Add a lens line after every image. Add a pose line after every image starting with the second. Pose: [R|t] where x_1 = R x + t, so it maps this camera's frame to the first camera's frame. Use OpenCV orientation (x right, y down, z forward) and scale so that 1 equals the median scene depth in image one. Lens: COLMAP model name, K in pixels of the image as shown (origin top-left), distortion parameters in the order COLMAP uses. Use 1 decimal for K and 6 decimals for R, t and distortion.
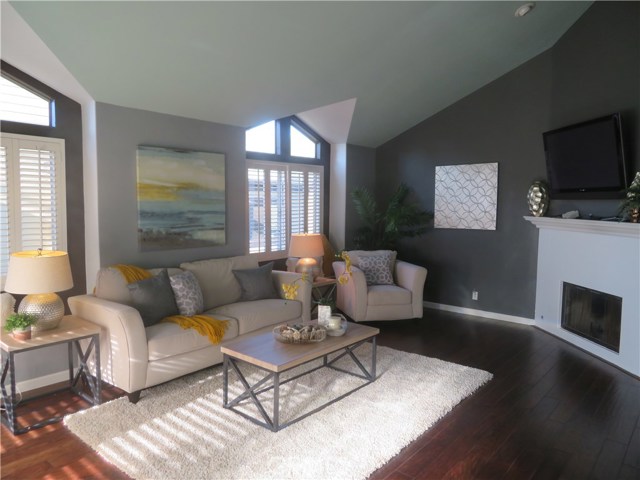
lens RADIAL K [[454.5, 0, 320.0], [0, 454.5, 240.0], [0, 0, 1]] dist [-0.005519, -0.000354]
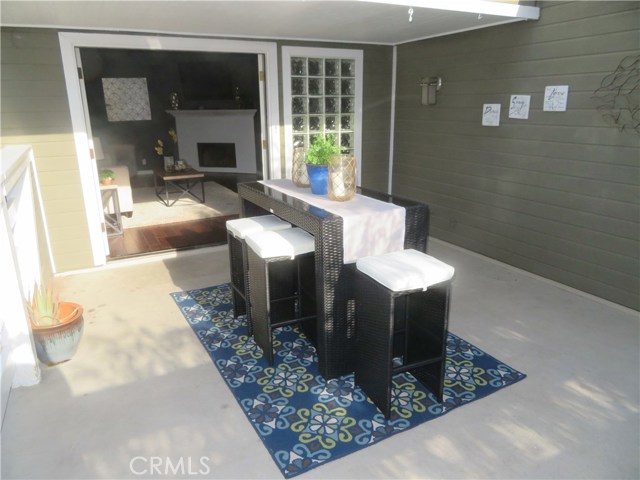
lens RADIAL K [[454.5, 0, 320.0], [0, 454.5, 240.0], [0, 0, 1]] dist [-0.005519, -0.000354]
pose [[0.356931, -0.283548, 0.890057, -1.025634], [0.092873, 0.958869, 0.268226, 0.012402], [-0.929503, -0.013076, 0.368583, -0.214595]]
